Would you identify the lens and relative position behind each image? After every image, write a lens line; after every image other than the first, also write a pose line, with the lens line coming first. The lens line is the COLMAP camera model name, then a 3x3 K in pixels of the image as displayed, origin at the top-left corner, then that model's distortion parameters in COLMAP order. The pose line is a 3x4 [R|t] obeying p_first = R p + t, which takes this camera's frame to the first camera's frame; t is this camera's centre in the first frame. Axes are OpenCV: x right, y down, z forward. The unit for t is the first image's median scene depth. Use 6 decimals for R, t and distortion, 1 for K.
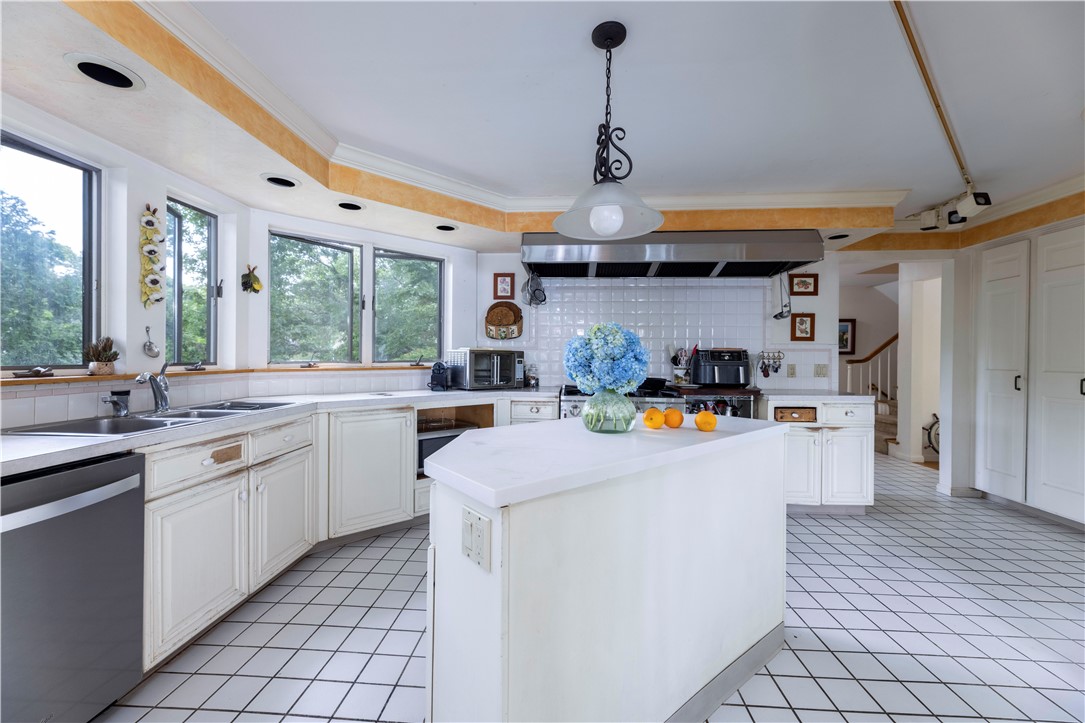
lens RADIAL K [[428.5, 0, 545.8], [0, 428.5, 359.0], [0, 0, 1]] dist [-0.000553, -0.000061]
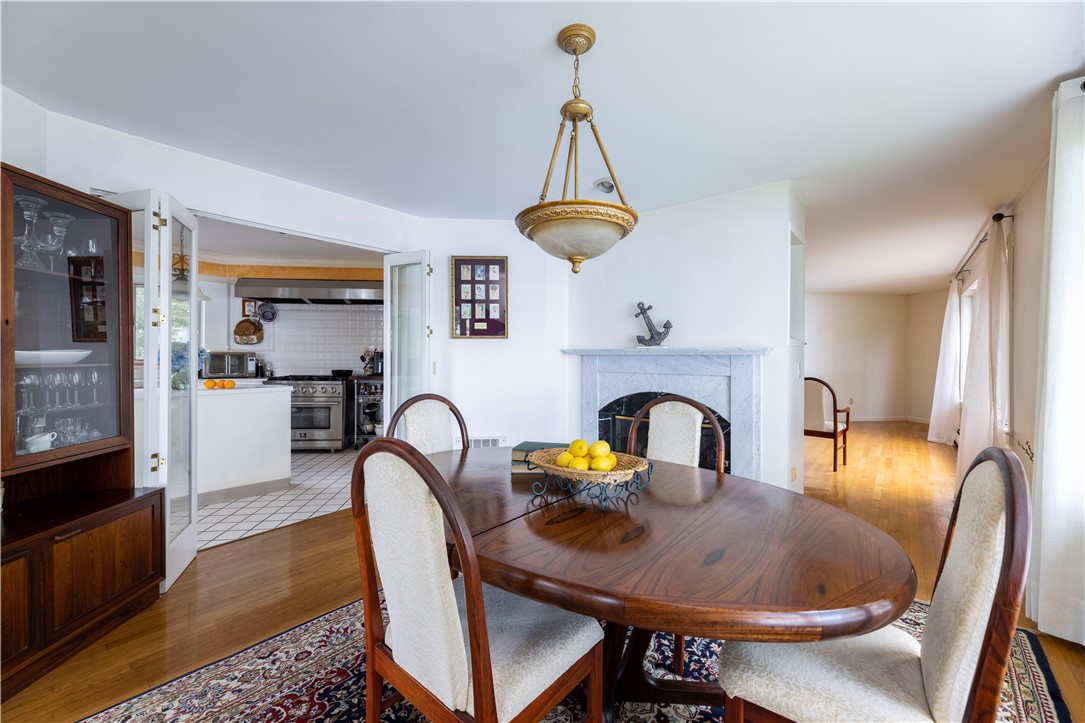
lens RADIAL K [[428.5, 0, 545.8], [0, 428.5, 359.0], [0, 0, 1]] dist [-0.000553, -0.000061]
pose [[0.985611, -0.005339, 0.168944, 0.934932], [0.005695, 0.999982, -0.001627, 0.016799], [-0.168932, 0.002565, 0.985624, -0.880671]]
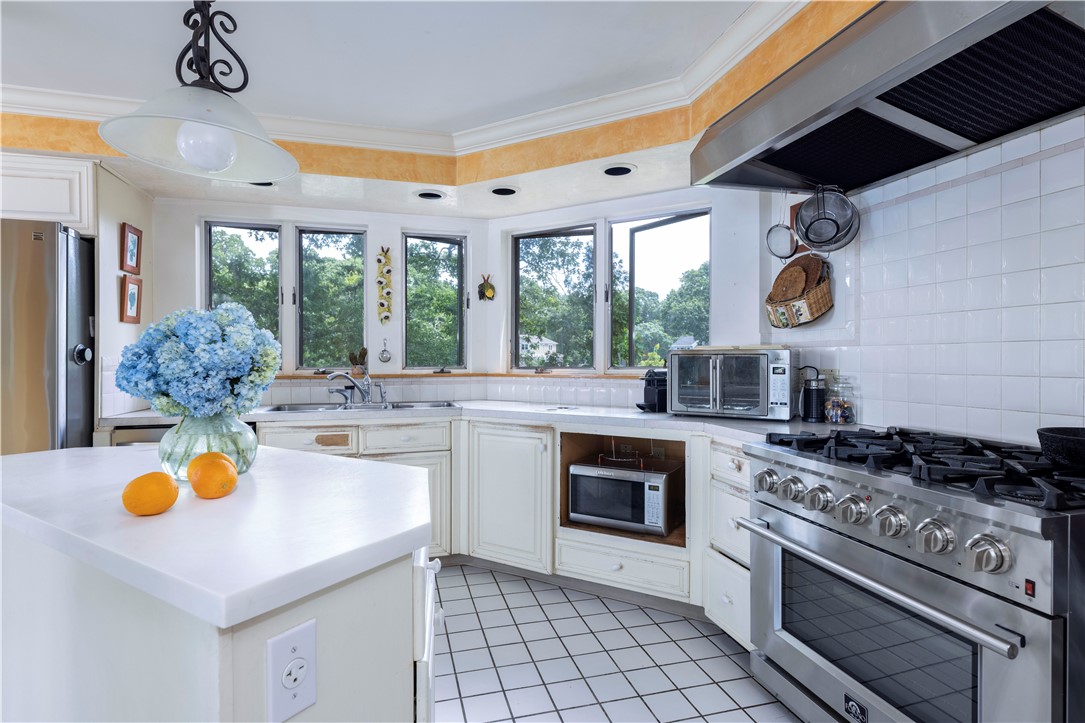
lens RADIAL K [[535.8, 0, 542.5], [0, 535.8, 358.7], [0, 0, 1]] dist [-0.001511, 0.000221]
pose [[0.324687, -0.006402, -0.945800, 0.597294], [-0.004674, 0.999954, -0.008374, -0.001552], [0.945810, 0.007140, 0.324642, 0.695616]]
